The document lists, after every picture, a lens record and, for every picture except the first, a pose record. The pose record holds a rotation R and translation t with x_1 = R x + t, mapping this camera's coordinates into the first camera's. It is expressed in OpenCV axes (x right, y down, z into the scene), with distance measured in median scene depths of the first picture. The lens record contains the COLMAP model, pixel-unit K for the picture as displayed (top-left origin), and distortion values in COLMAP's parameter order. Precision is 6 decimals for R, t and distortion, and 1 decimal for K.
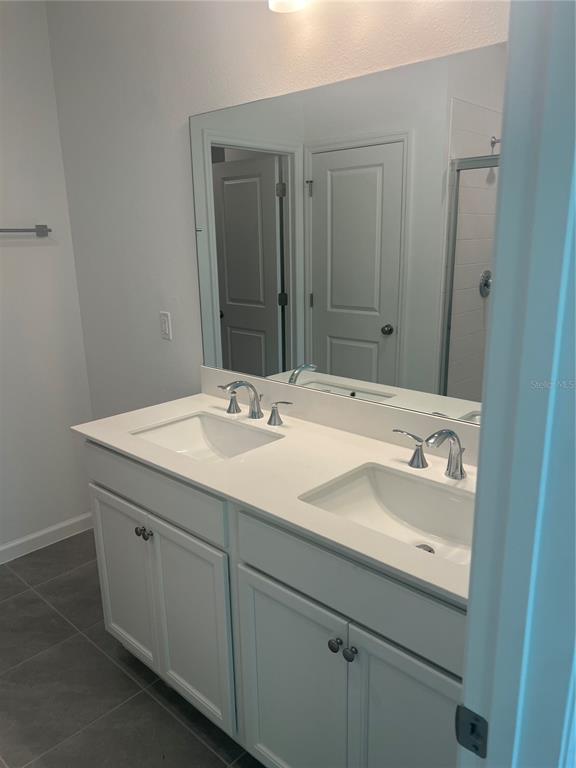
lens RADIAL K [[574.9, 0, 293.6], [0, 574.9, 387.5], [0, 0, 1]] dist [0.053044, -0.064561]
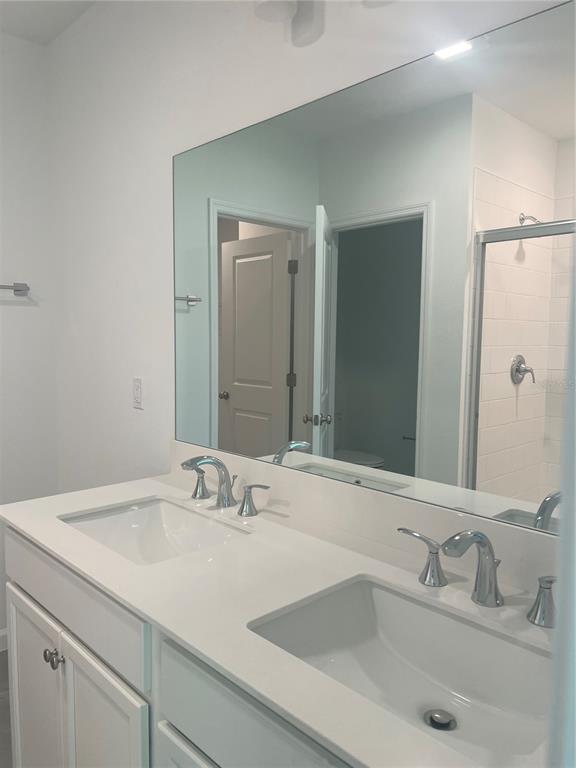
lens RADIAL K [[574.9, 0, 279.9], [0, 574.9, 384.7], [0, 0, 1]] dist [0.053044, -0.064561]
pose [[0.997146, 0.028347, -0.069969, 0.047513], [-0.039739, 0.985118, -0.167222, 0.015791], [0.064187, 0.169525, 0.983433, 0.166568]]
